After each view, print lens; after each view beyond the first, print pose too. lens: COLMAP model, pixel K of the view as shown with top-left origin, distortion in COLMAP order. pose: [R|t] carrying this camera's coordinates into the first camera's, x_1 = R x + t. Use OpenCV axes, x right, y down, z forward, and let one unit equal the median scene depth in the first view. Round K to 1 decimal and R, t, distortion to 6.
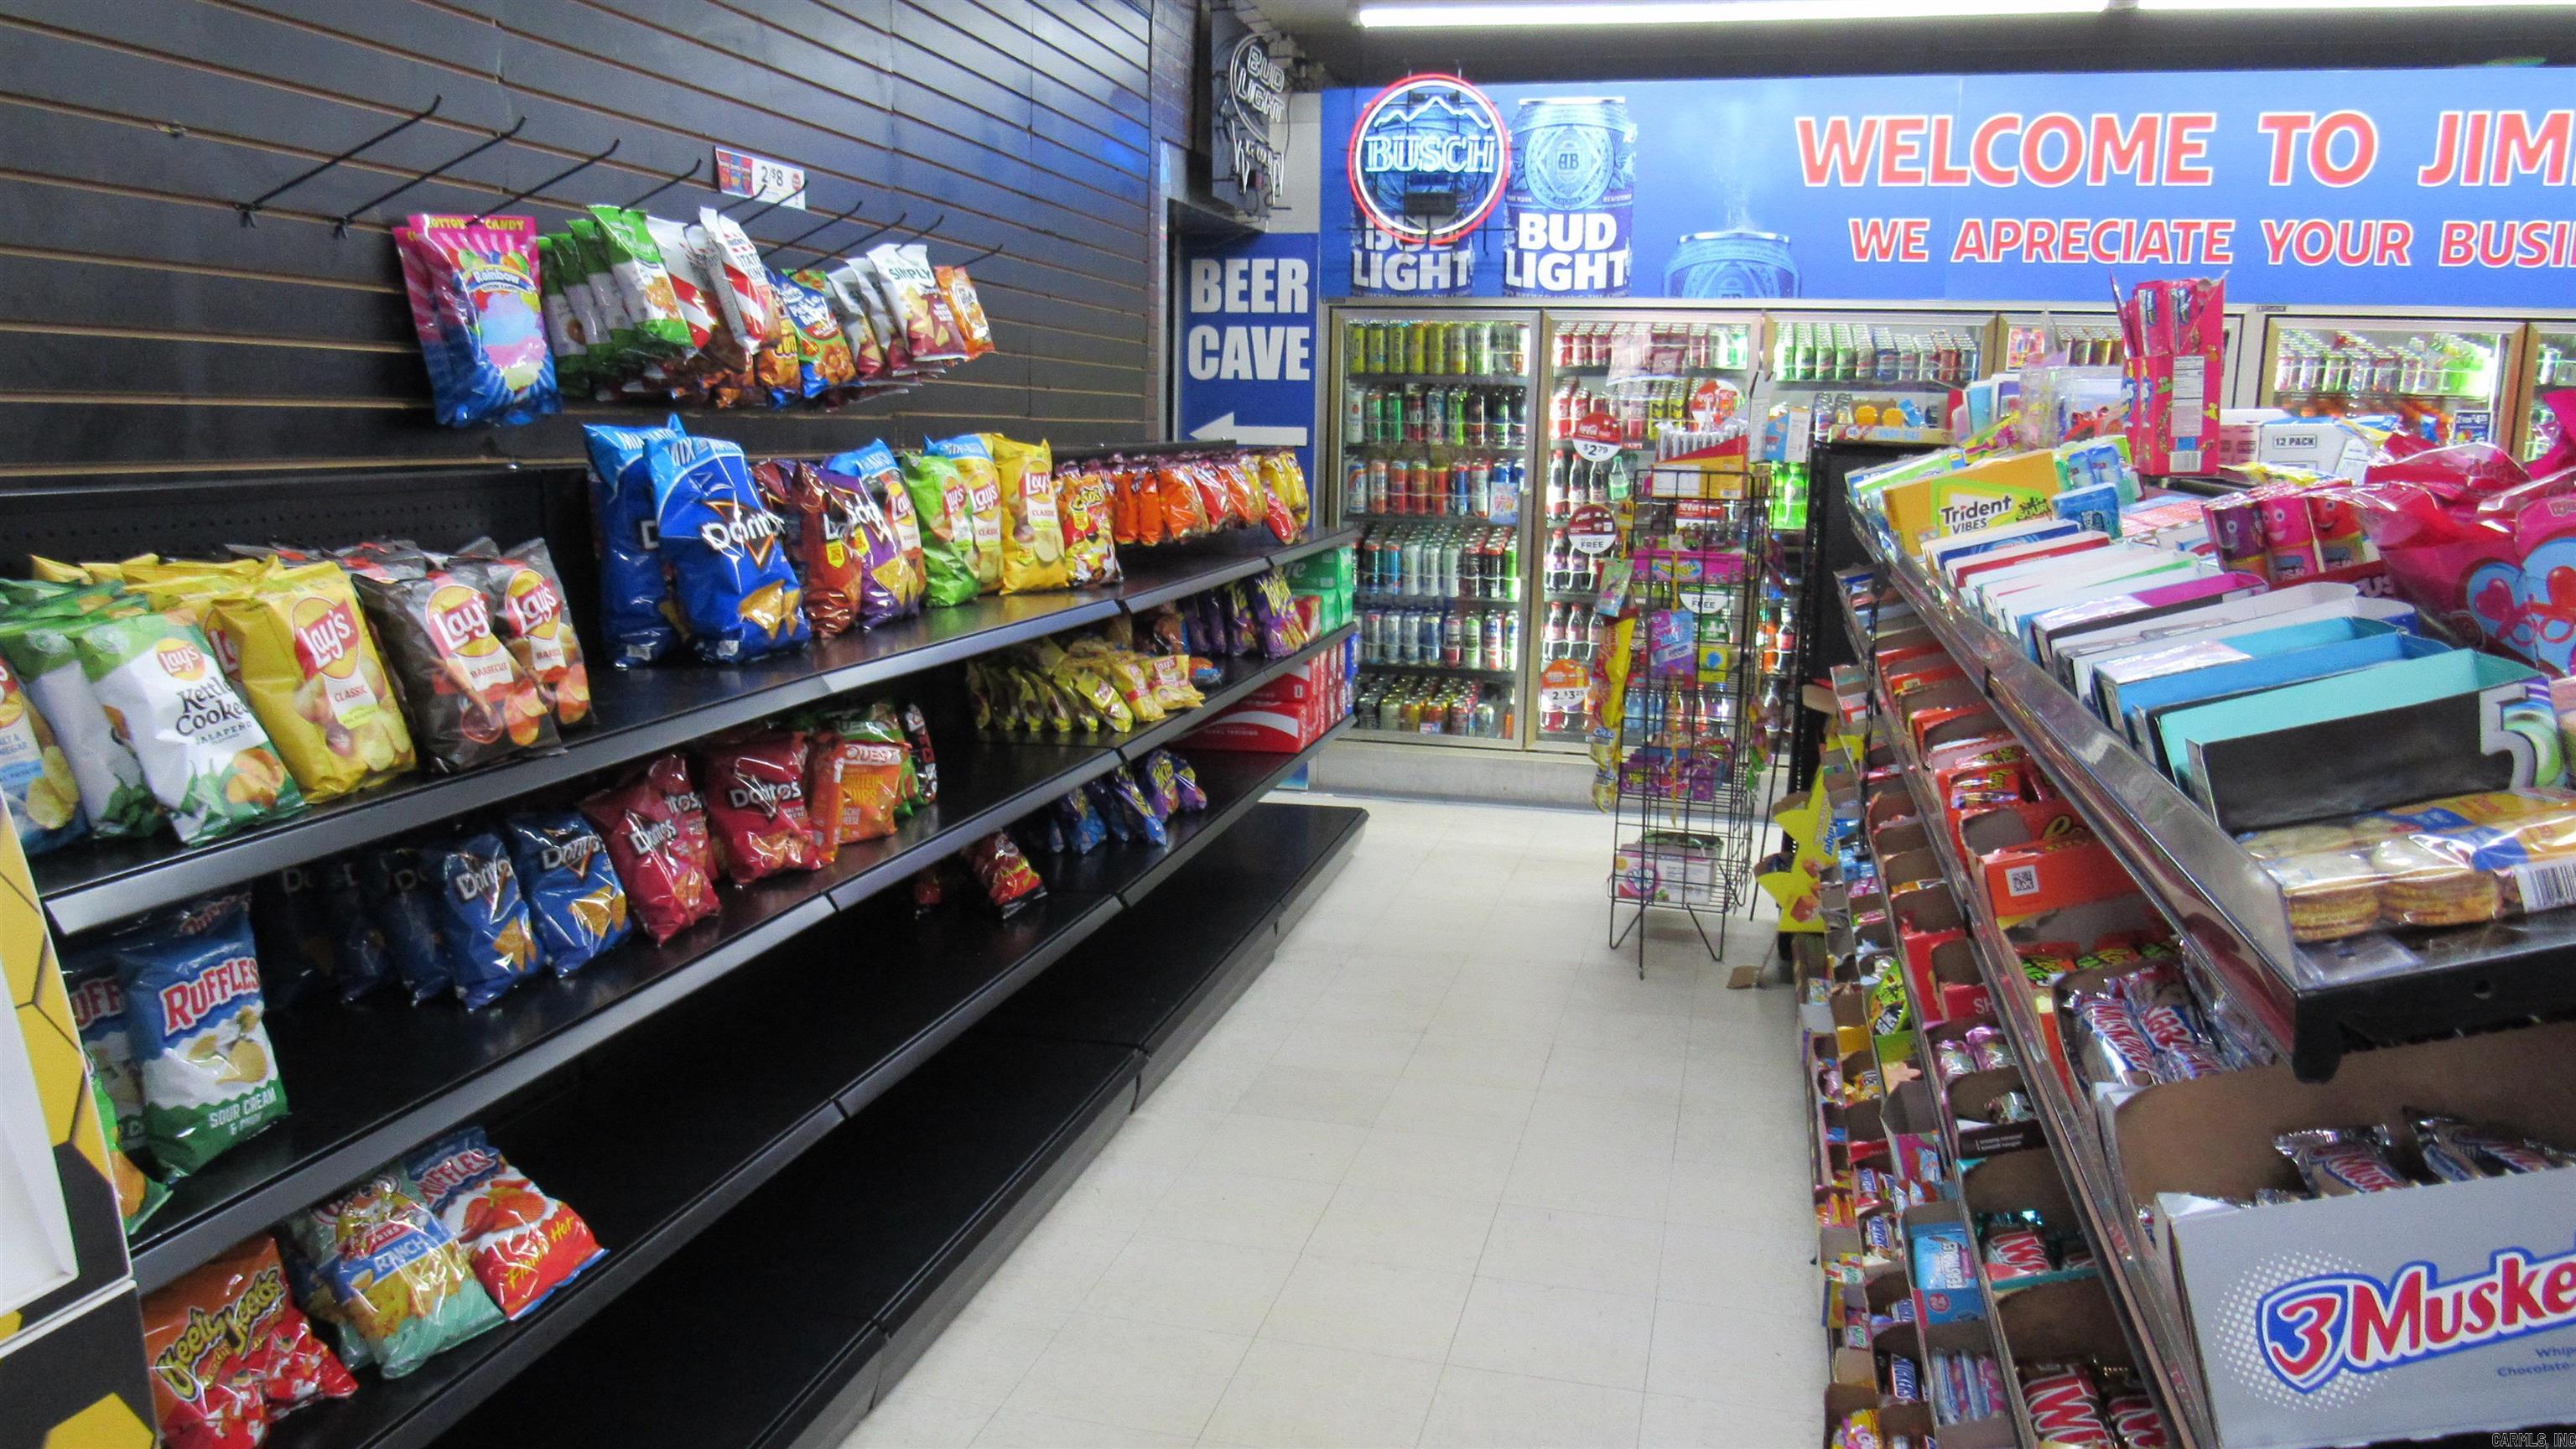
lens RADIAL K [[1866.9, 0, 1292.8], [0, 1866.9, 737.4], [0, 0, 1]] dist [-0.025026, 0.013720]
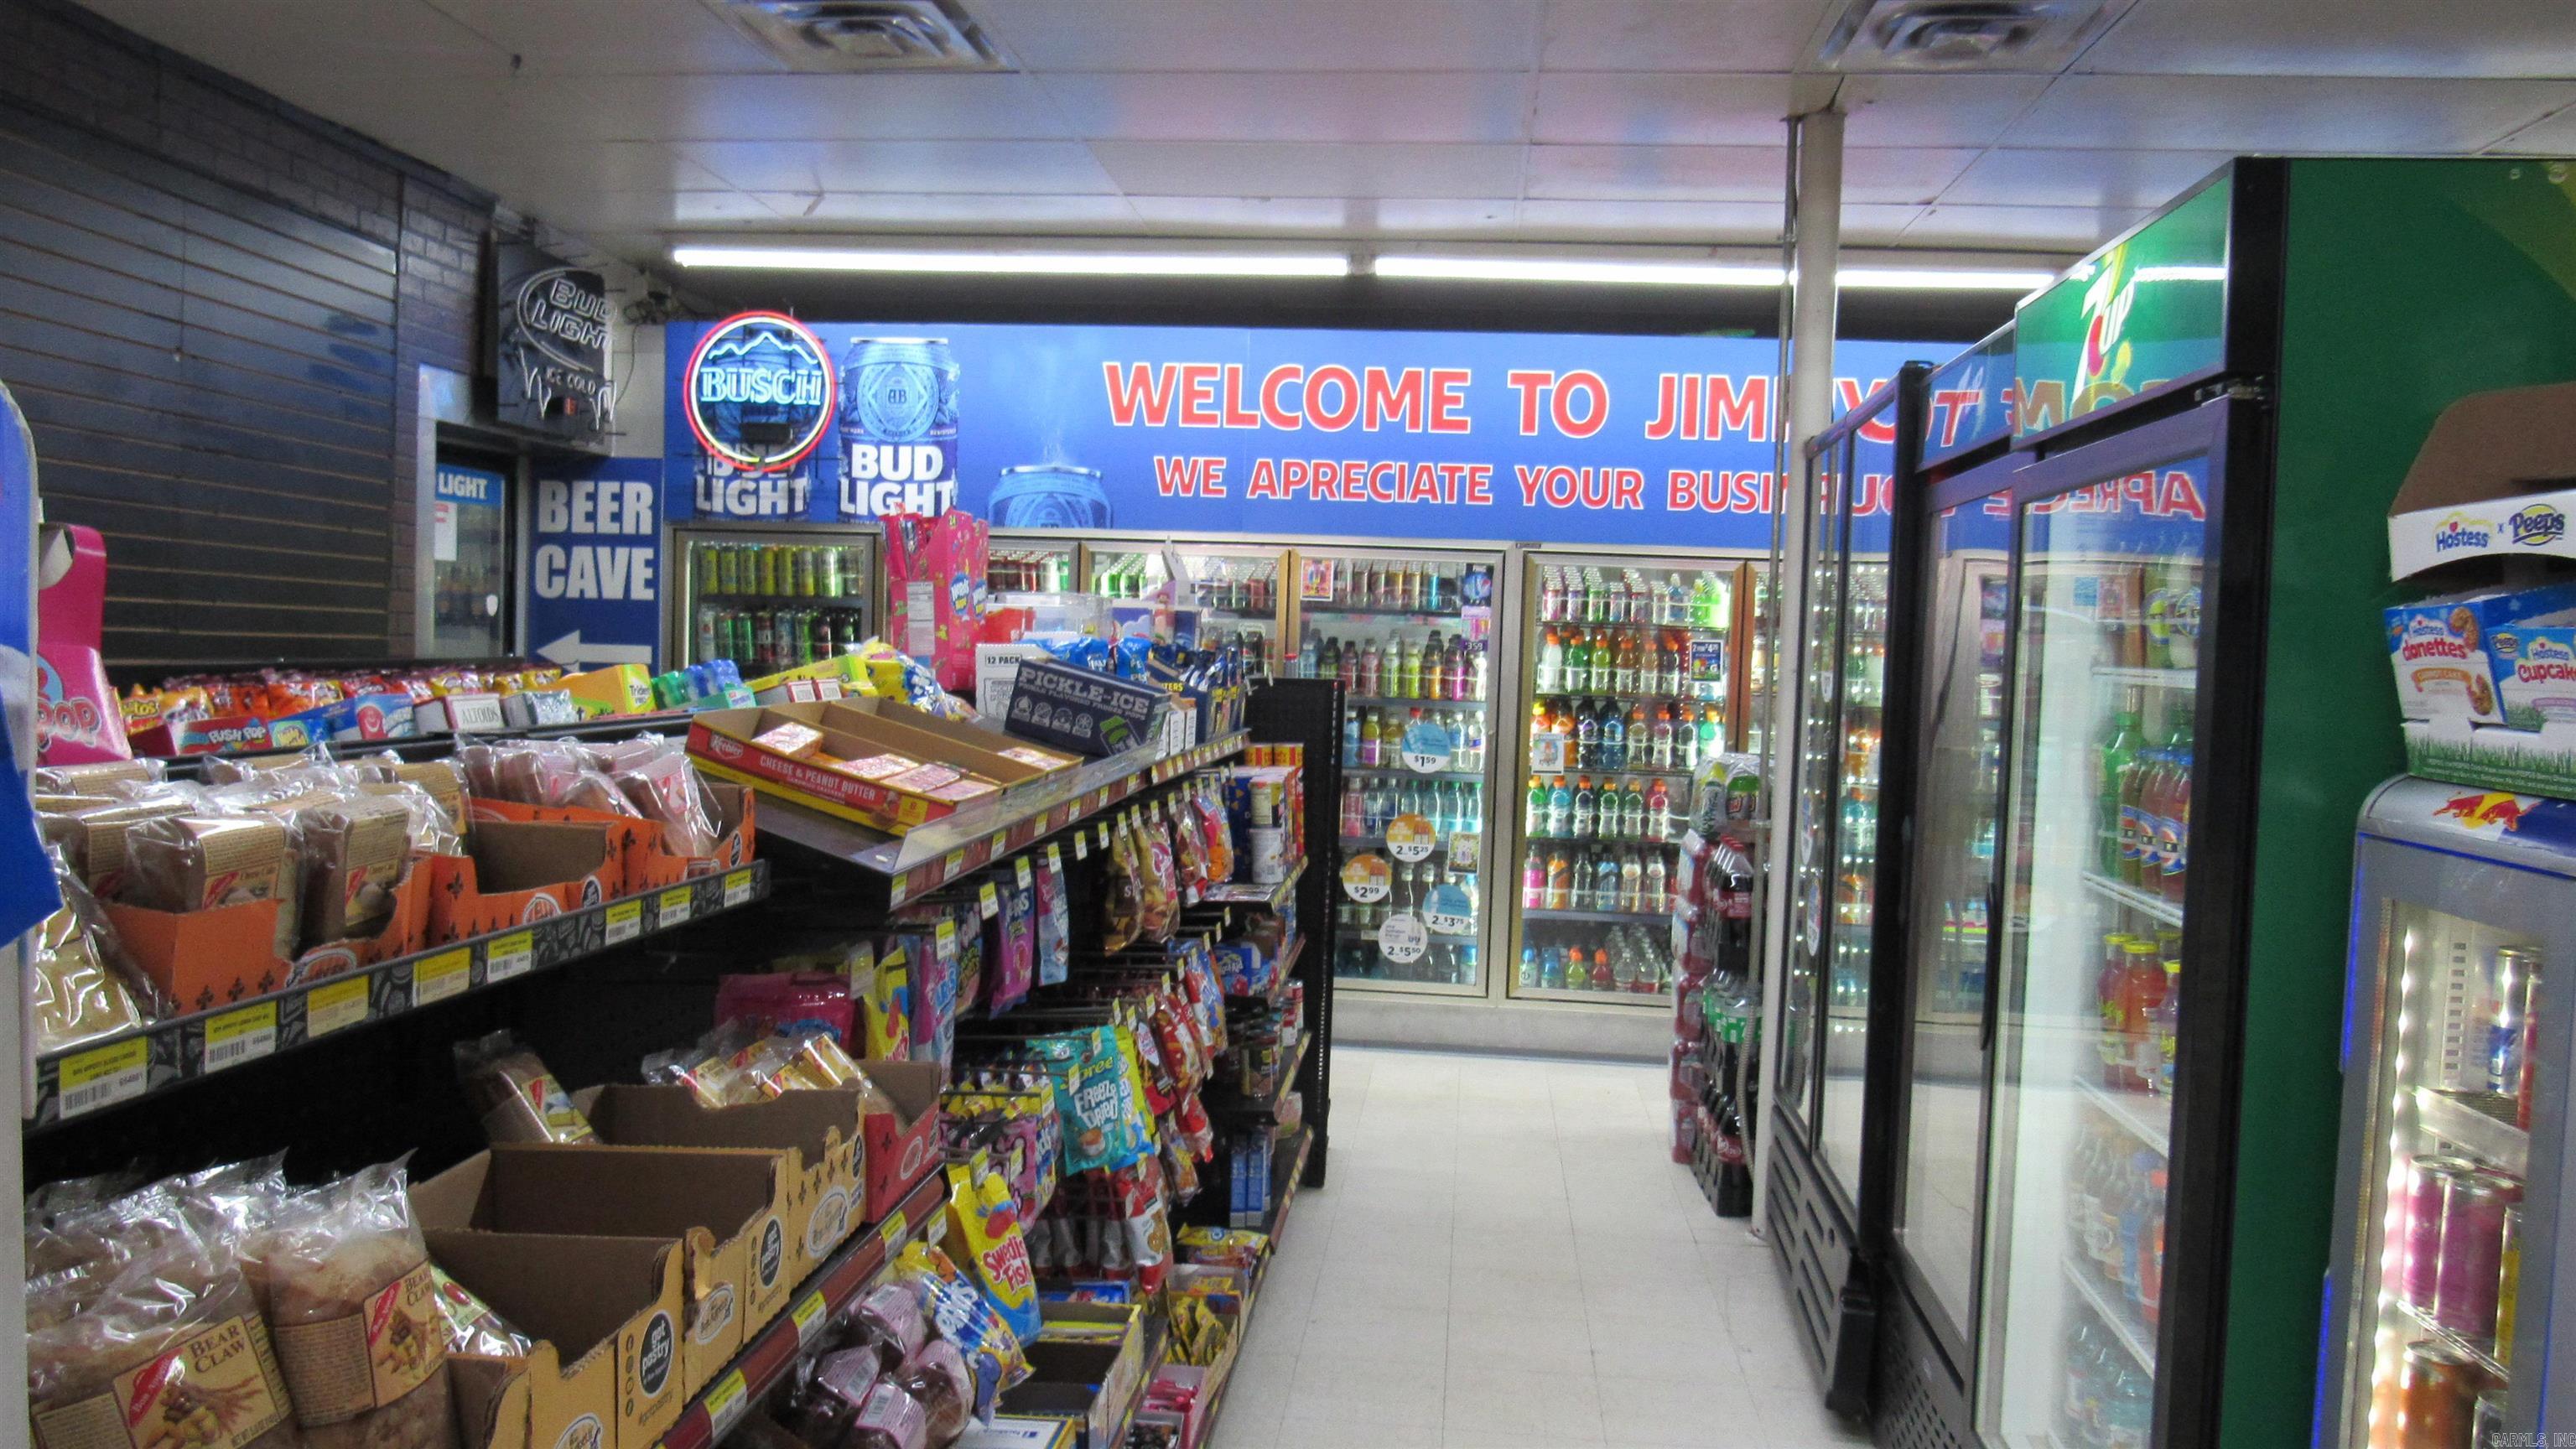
lens RADIAL K [[1866.9, 0, 1292.8], [0, 1866.9, 737.4], [0, 0, 1]] dist [-0.025026, 0.013720]
pose [[0.989769, 0.005288, 0.142585, 0.218641], [0.012132, 0.992575, -0.121026, 0.009955], [-0.142166, 0.121518, 0.982355, -0.036628]]
